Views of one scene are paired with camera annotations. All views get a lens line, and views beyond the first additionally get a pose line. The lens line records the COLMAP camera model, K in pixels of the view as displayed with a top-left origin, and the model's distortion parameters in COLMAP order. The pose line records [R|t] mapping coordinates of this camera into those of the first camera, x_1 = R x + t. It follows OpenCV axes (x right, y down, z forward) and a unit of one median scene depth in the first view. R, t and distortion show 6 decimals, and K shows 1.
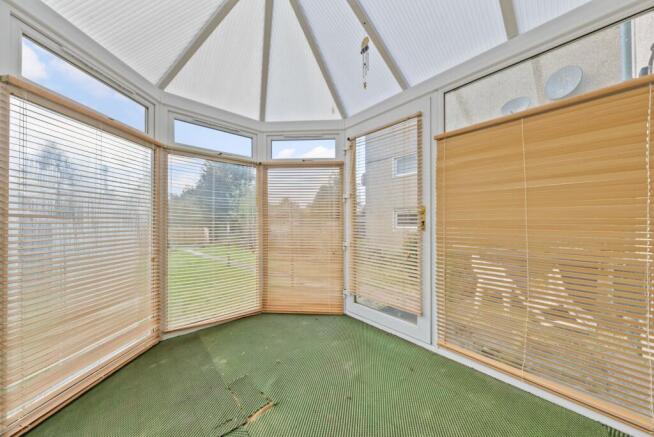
lens RADIAL K [[226.1, 0, 324.6], [0, 226.1, 219.5], [0, 0, 1]] dist [-0.000844, 0.000002]
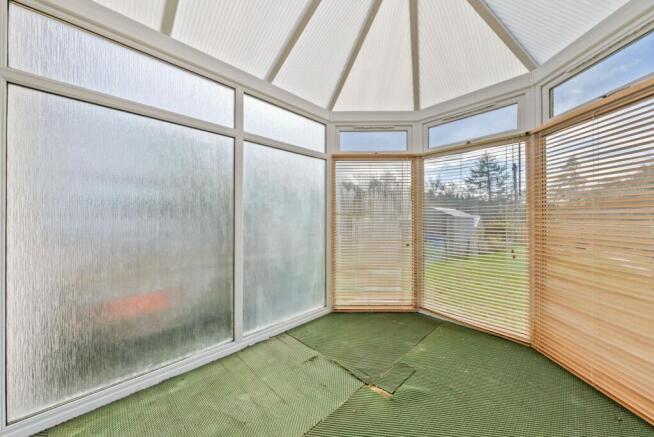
lens RADIAL K [[226.1, 0, 323.9], [0, 226.1, 216.4], [0, 0, 1]] dist [-0.000844, 0.000002]
pose [[0.039536, -0.005158, -0.999205, 0.454974], [0.010926, 0.999929, -0.004729, 0.007527], [0.999158, -0.010731, 0.039589, 0.394600]]
